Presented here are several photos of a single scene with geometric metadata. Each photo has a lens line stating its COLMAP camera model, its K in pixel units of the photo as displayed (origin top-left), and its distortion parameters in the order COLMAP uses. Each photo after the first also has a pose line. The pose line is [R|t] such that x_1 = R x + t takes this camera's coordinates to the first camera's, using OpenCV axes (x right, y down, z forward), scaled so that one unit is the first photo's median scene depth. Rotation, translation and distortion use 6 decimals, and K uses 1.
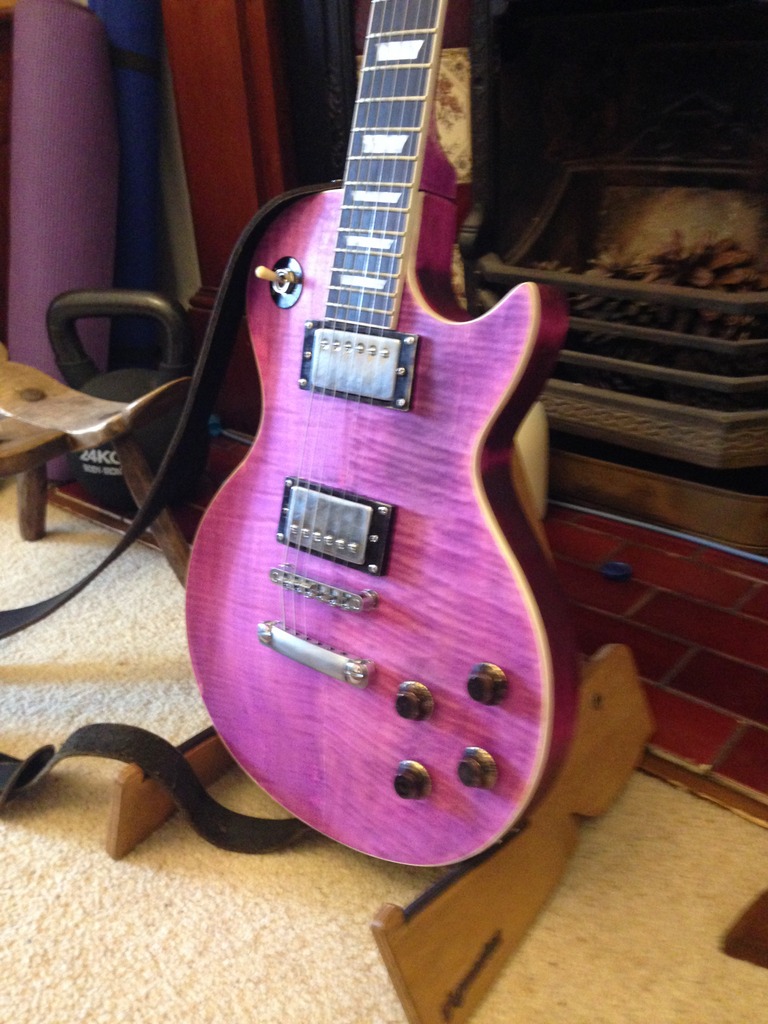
lens RADIAL K [[965.9, 0, 400.1], [0, 965.9, 510.2], [0, 0, 1]] dist [0.069098, -0.016426]
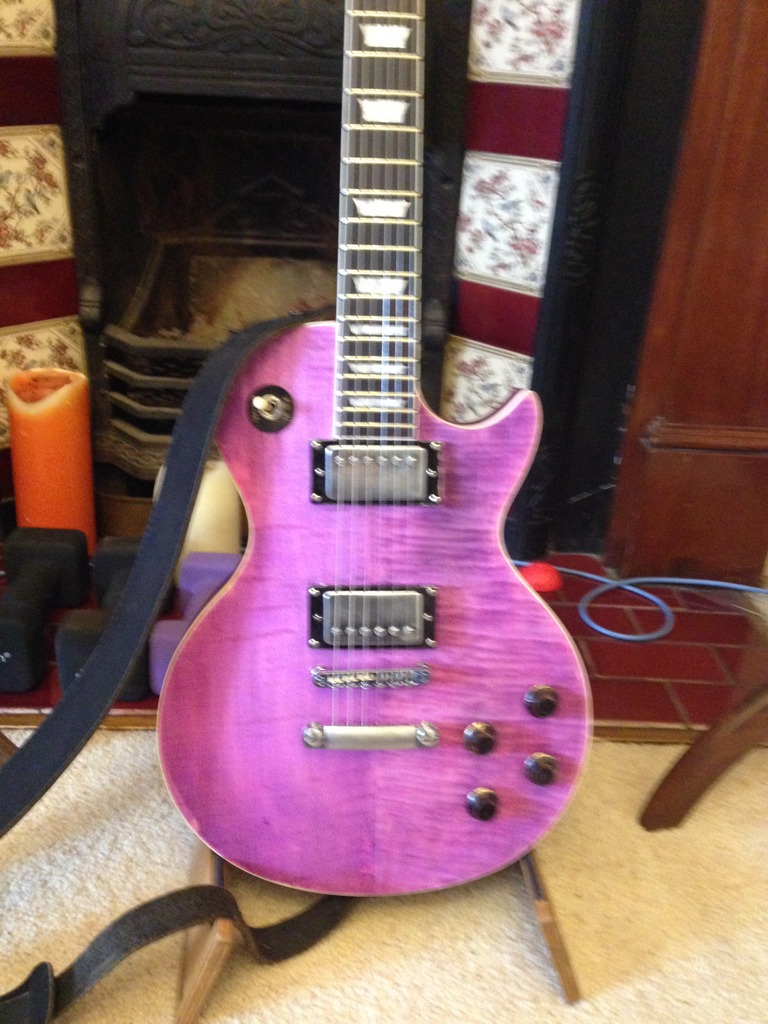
lens RADIAL K [[965.9, 0, 400.1], [0, 965.9, 510.2], [0, 0, 1]] dist [0.069098, -0.016426]
pose [[0.739132, -0.210983, 0.639664, -0.722388], [0.214075, 0.974018, 0.073900, -0.178293], [-0.638636, 0.082314, 0.765094, 0.115138]]
